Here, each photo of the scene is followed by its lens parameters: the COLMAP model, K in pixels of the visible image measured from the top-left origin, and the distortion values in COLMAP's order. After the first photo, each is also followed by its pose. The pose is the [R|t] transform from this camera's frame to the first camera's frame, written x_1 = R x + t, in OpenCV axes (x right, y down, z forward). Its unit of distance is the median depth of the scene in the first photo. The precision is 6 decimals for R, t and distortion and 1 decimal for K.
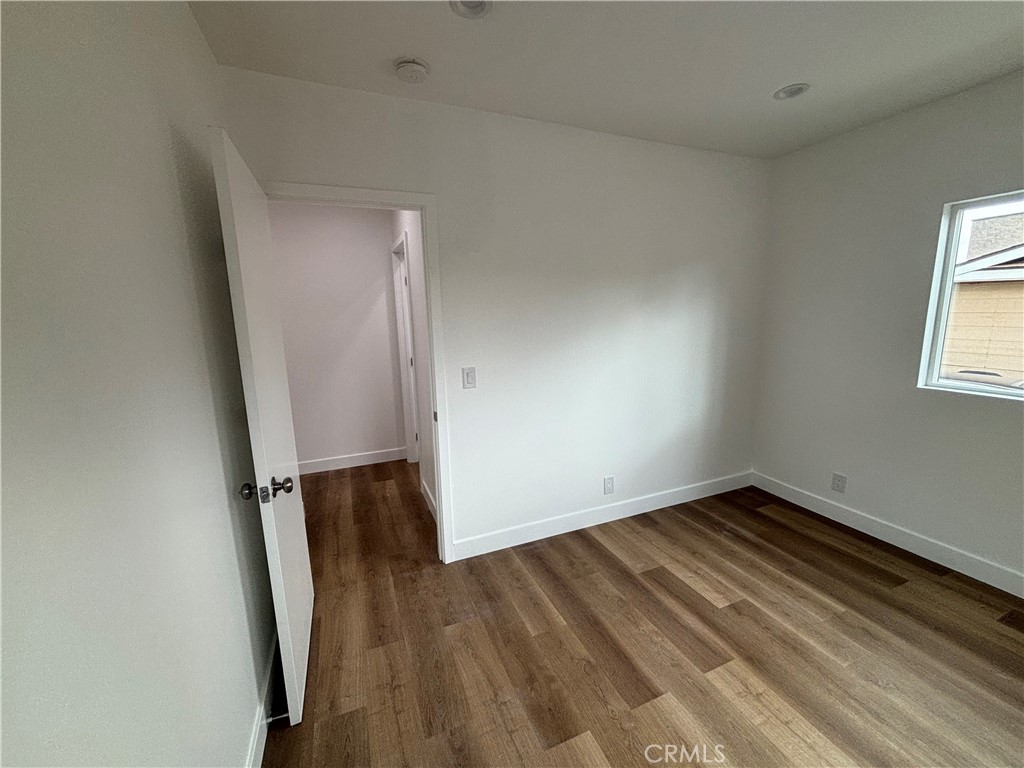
lens RADIAL K [[410.3, 0, 509.1], [0, 410.3, 384.2], [0, 0, 1]] dist [0.000528, 0.000167]
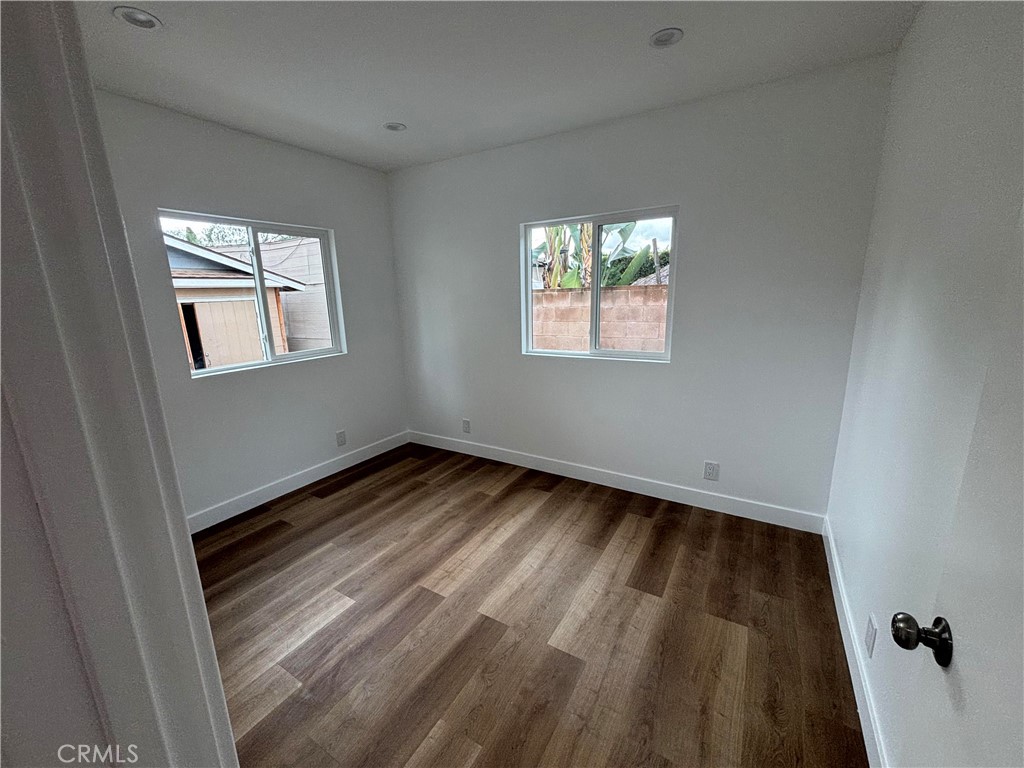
lens RADIAL K [[410.3, 0, 506.9], [0, 410.3, 381.8], [0, 0, 1]] dist [0.000528, 0.000167]
pose [[-0.579877, -0.137948, 0.802940, -0.480767], [0.182873, 0.938371, 0.293286, -0.202976], [-0.793914, 0.316906, -0.518913, 1.190007]]
